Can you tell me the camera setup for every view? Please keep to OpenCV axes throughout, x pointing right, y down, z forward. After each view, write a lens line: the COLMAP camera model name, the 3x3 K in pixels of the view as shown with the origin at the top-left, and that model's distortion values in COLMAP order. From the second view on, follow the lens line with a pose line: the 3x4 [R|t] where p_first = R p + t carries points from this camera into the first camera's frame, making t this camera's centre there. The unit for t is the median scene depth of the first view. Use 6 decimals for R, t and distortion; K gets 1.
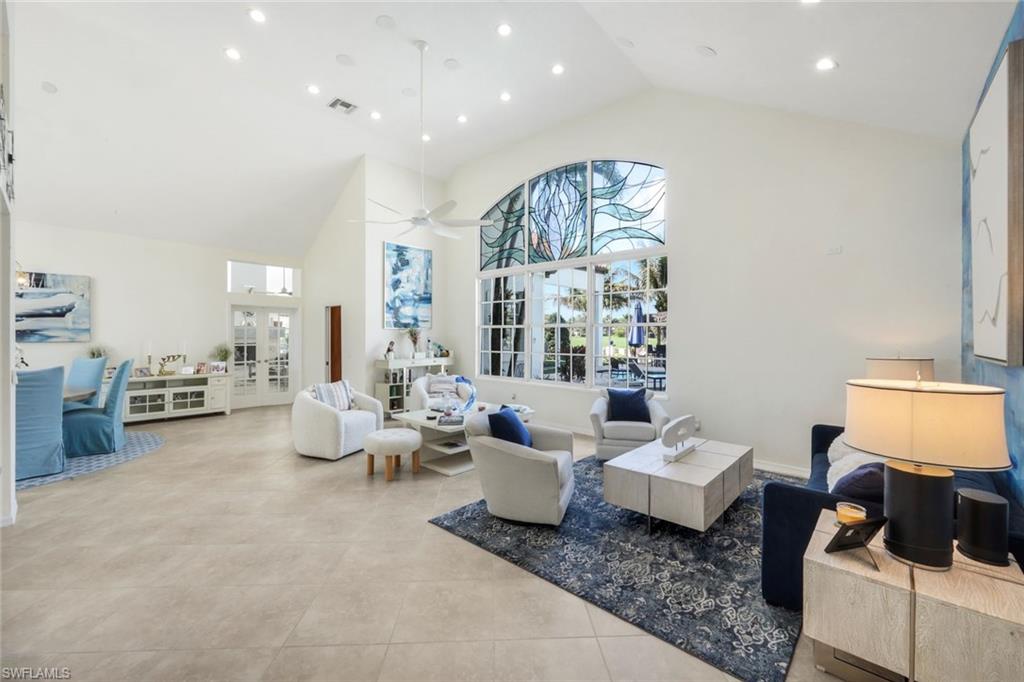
lens RADIAL K [[419.2, 0, 513.9], [0, 419.2, 336.8], [0, 0, 1]] dist [0.000022, -0.000121]
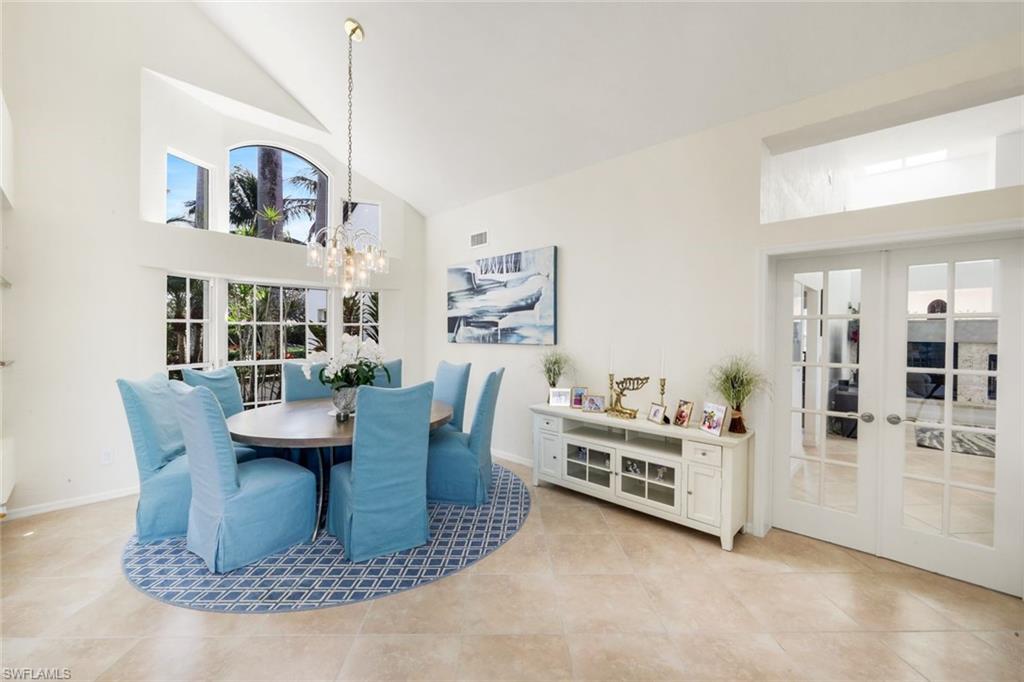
lens RADIAL K [[419.2, 0, 513.9], [0, 419.2, 336.8], [0, 0, 1]] dist [0.000022, -0.000121]
pose [[-0.030400, 0.006170, -0.999519, -0.367805], [-0.011700, 0.999910, 0.006528, -0.005195], [0.999469, 0.011893, -0.030326, 0.998678]]
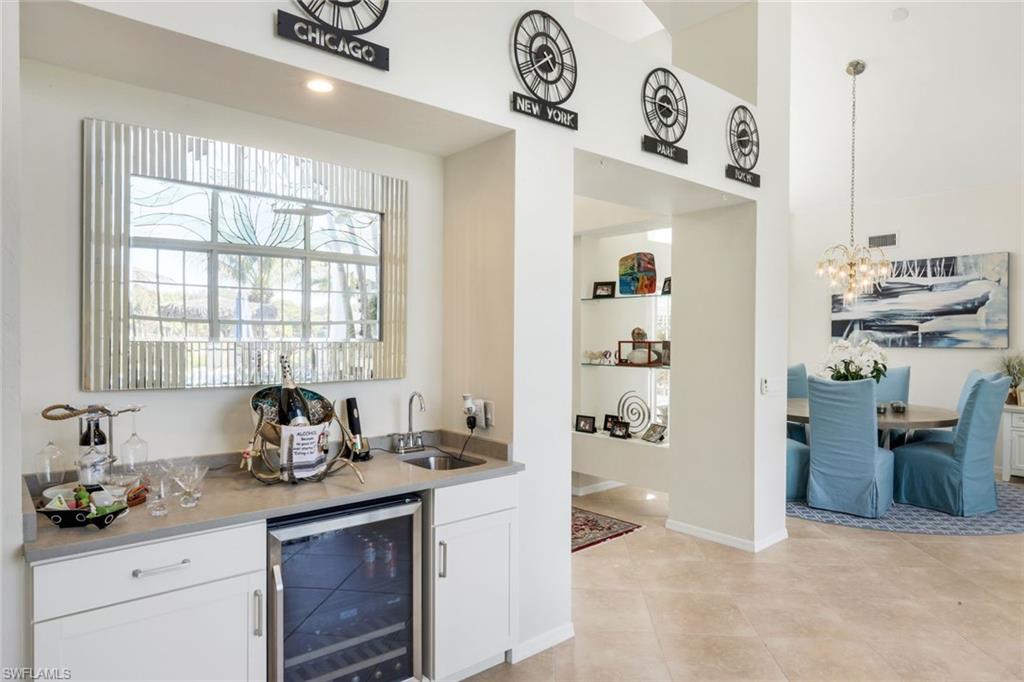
lens RADIAL K [[620.1, 0, 512.0], [0, 620.1, 341.0], [0, 0, 1]] dist [0.002293, 0.000825]
pose [[-0.124270, 0.006056, -0.992230, 0.084600], [-0.008153, 0.999941, 0.007124, -0.001049], [0.992215, 0.008975, -0.124213, 0.346276]]
